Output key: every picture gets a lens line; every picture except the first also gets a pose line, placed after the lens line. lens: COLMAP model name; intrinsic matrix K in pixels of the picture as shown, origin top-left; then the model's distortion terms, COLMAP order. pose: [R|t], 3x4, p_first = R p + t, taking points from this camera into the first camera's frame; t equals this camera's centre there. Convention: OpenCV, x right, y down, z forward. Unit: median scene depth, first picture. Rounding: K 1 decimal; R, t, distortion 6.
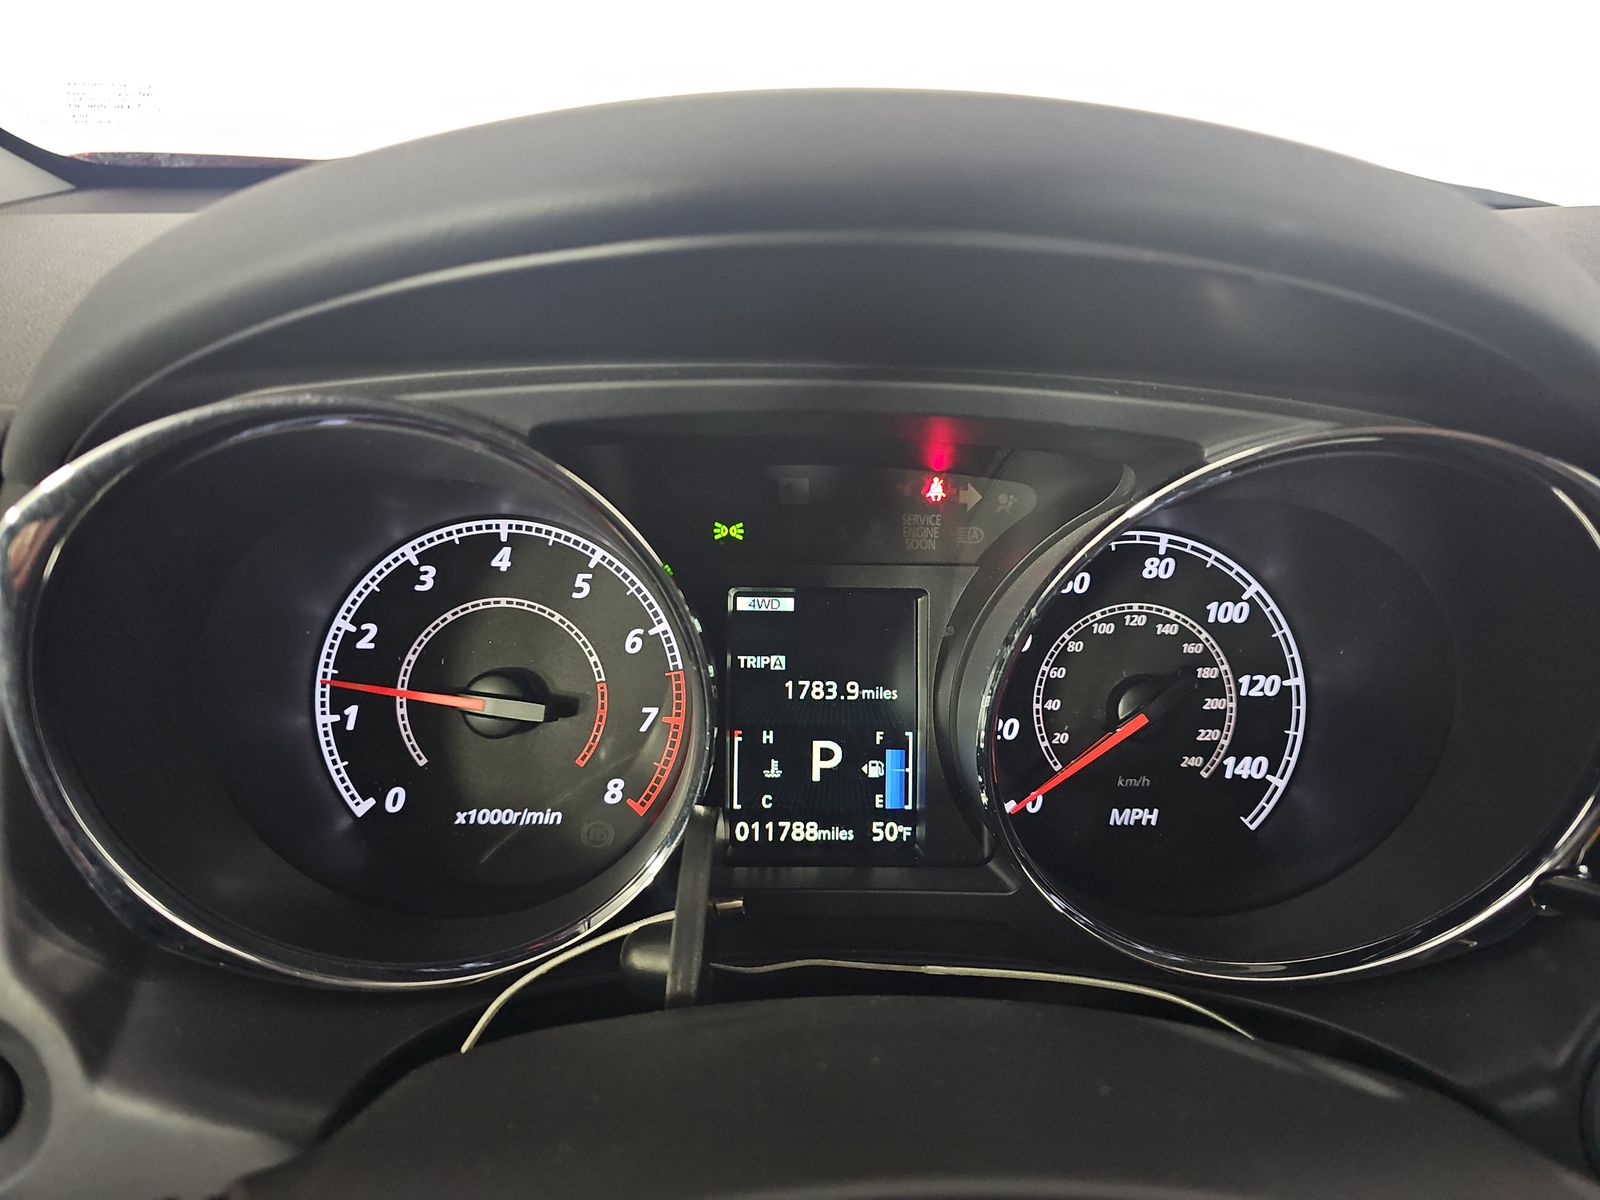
lens RADIAL K [[1070.3, 0, 800.0], [0, 1070.3, 600.0], [0, 0, 1]] dist [-0.001390, -0.001899]
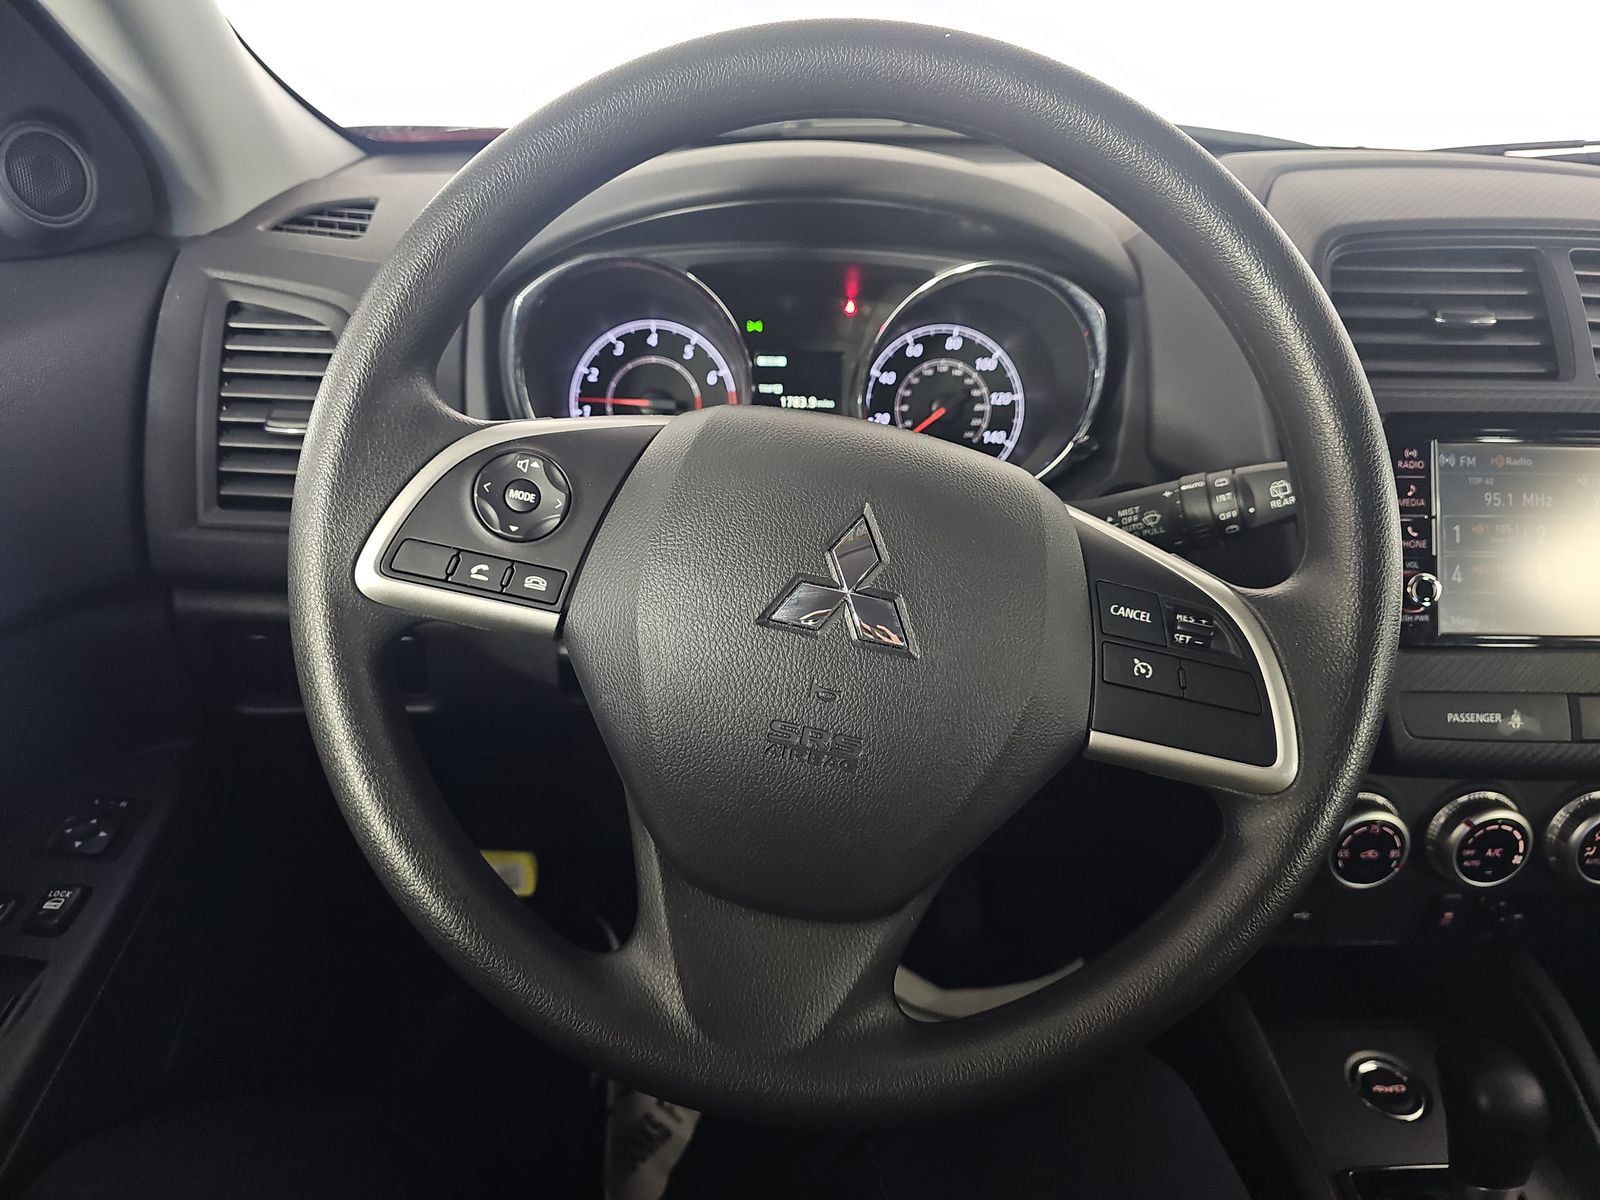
lens RADIAL K [[1035.3, 0, 784.7], [0, 1035.3, 608.1], [0, 0, 1]] dist [0.004575, -0.026868]
pose [[0.999859, -0.003787, -0.016383, 0.026039], [0.005313, 0.995547, 0.094113, 0.303298], [0.015953, -0.094187, 0.995427, -1.135607]]
